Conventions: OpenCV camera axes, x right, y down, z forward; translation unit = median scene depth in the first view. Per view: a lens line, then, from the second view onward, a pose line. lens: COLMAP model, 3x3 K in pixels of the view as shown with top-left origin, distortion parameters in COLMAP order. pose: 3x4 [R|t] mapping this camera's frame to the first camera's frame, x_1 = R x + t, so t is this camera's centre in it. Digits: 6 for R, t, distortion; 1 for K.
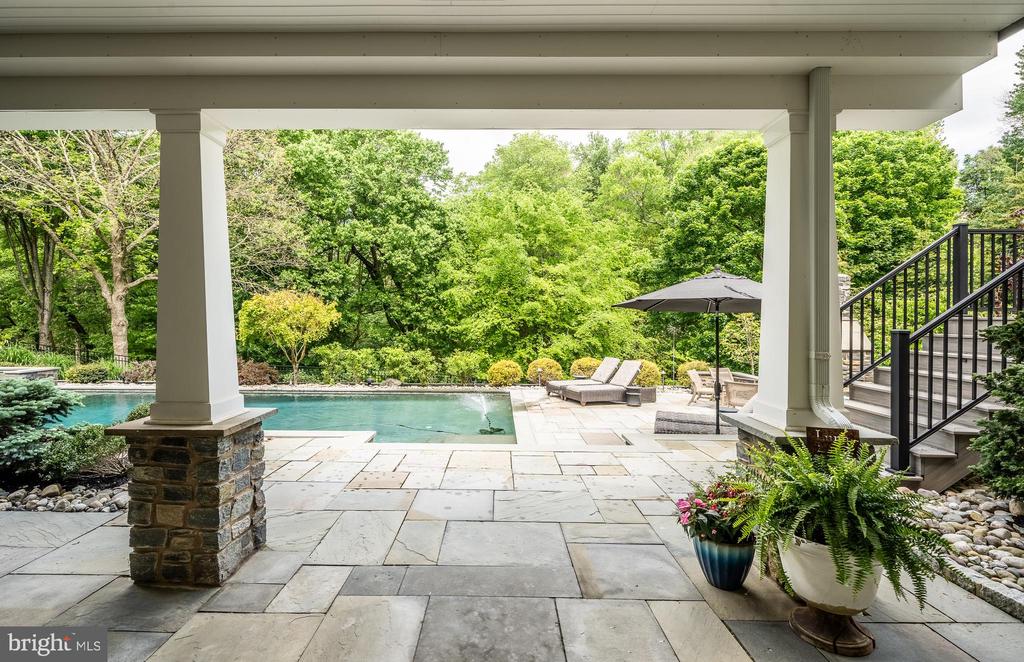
lens RADIAL K [[479.5, 0, 491.4], [0, 479.5, 330.0], [0, 0, 1]] dist [0.001330, -0.000041]
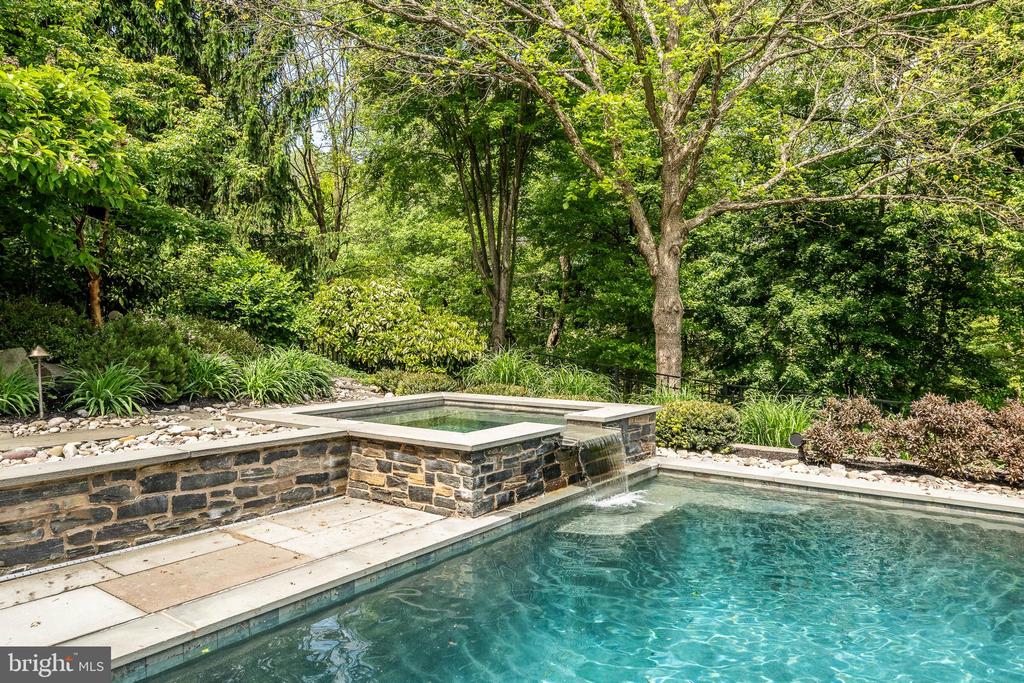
lens RADIAL K [[675.4, 0, 512.0], [0, 675.4, 341.5], [0, 0, 1]] dist [0.000693, 0.000100]
pose [[0.803877, 0.002545, -0.594791, -0.515241], [-0.012131, 0.999853, -0.012117, 0.027989], [0.594672, 0.016956, 0.803789, 0.396955]]
